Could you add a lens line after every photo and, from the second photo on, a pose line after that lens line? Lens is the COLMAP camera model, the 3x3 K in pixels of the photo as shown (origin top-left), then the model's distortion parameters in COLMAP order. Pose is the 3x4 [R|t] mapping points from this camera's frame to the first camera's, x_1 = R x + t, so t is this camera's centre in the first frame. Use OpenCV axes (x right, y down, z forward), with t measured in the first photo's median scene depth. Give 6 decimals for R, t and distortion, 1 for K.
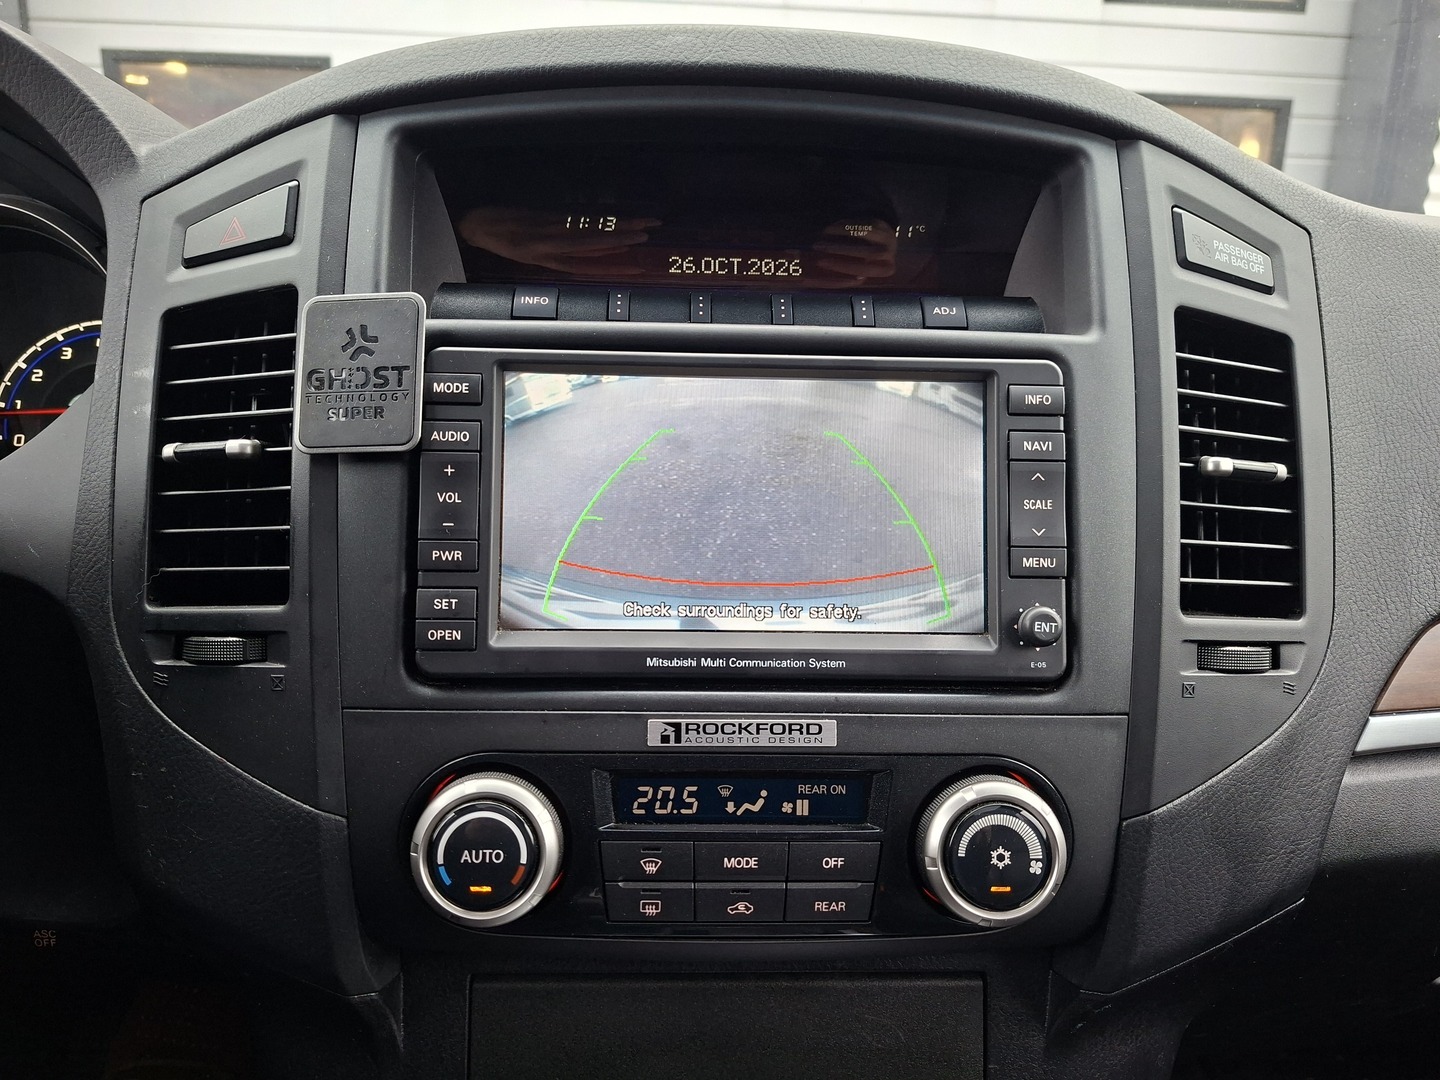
lens RADIAL K [[1025.0, 0, 728.5], [0, 1025.0, 538.6], [0, 0, 1]] dist [0.059461, -0.078014]
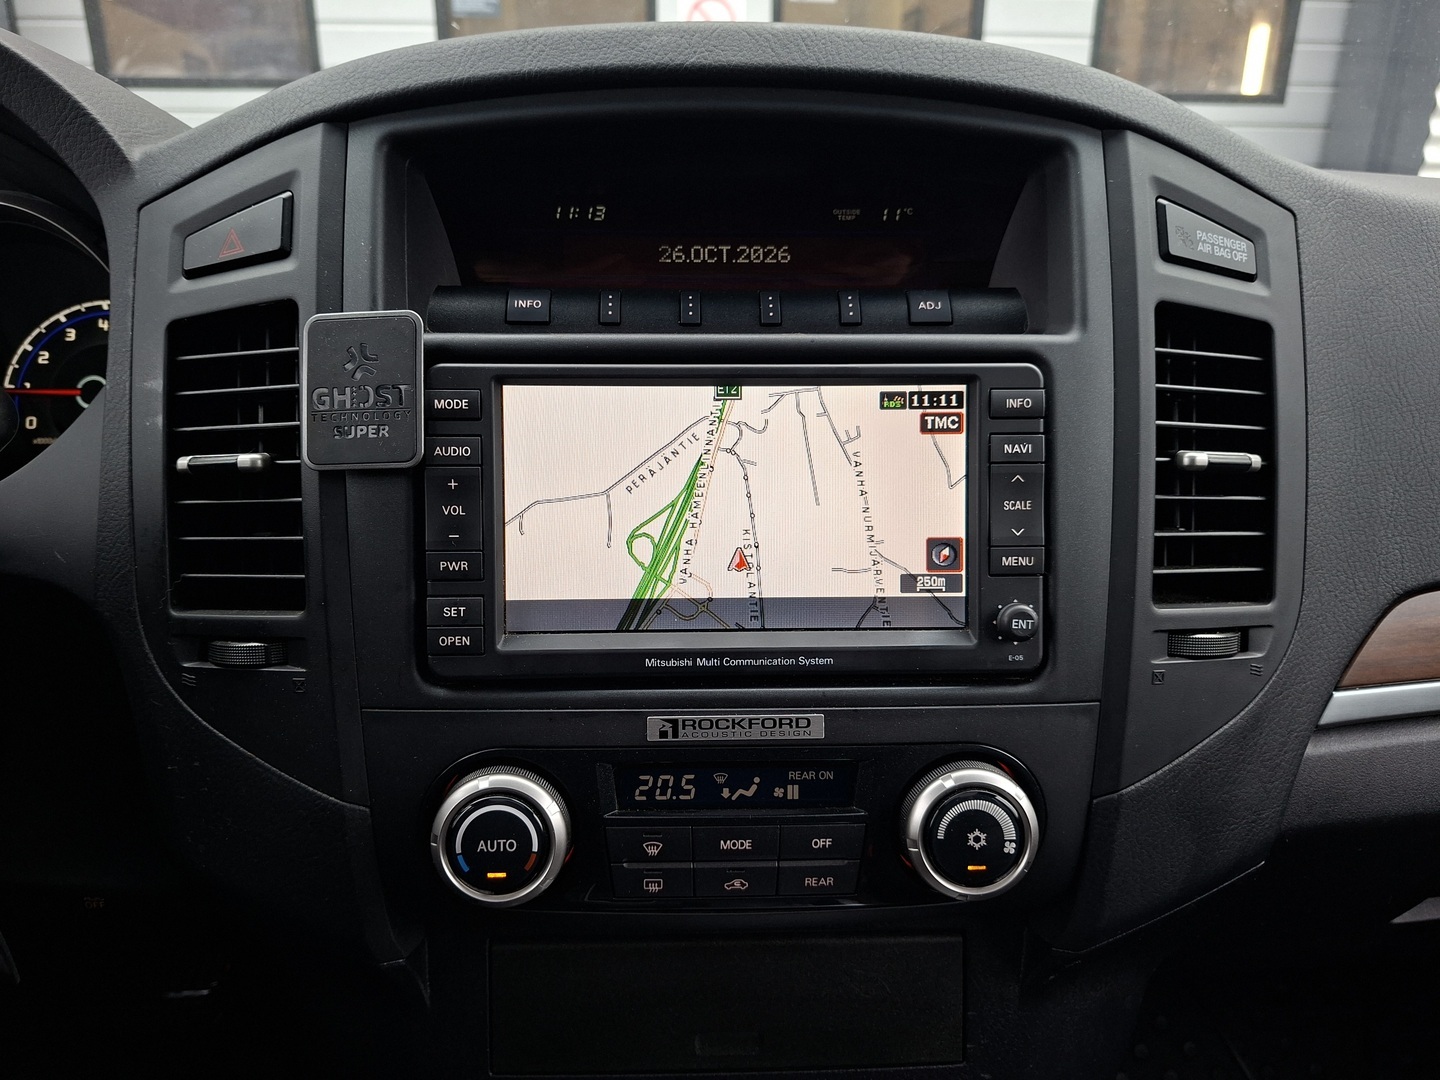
lens RADIAL K [[1028.1, 0, 720.0], [0, 1028.1, 540.0], [0, 0, 1]] dist [0.059309, -0.086024]
pose [[0.999839, -0.014647, -0.010334, 0.010241], [0.015557, 0.995430, 0.094217, -0.097504], [0.008906, -0.094363, 0.995498, -0.042742]]
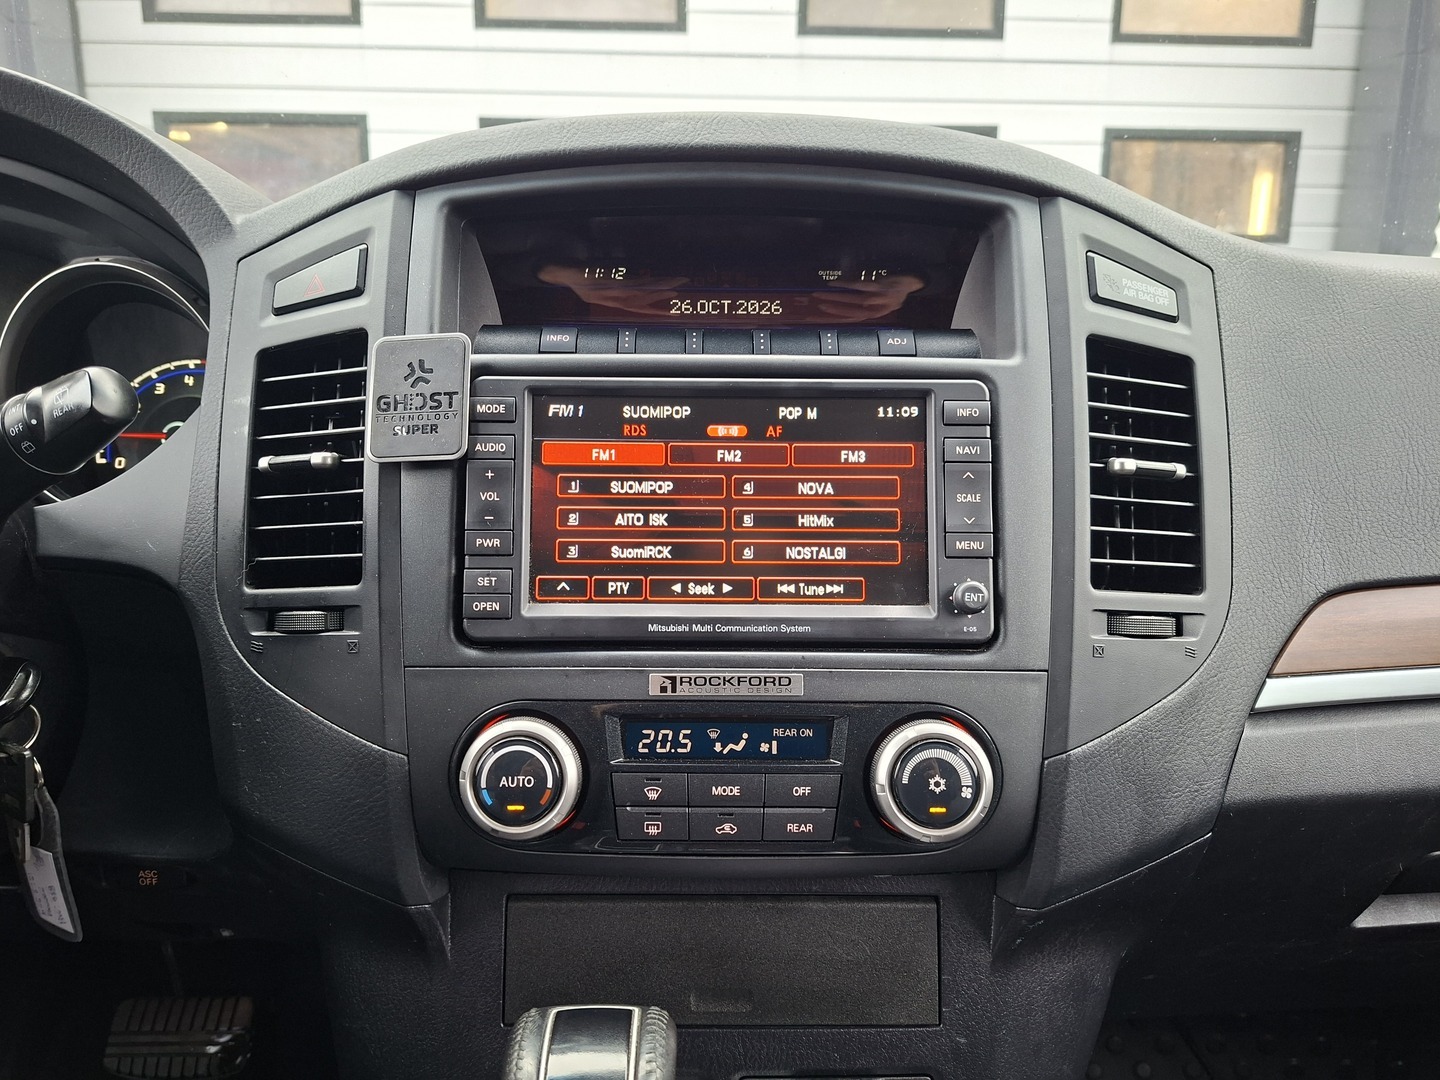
lens RADIAL K [[1022.4, 0, 720.0], [0, 1022.4, 540.0], [0, 0, 1]] dist [0.101842, -0.151900]
pose [[0.999380, -0.008942, -0.034068, 0.045728], [0.007851, 0.999457, -0.031998, 0.051314], [0.034336, 0.031710, 0.998907, -0.215703]]
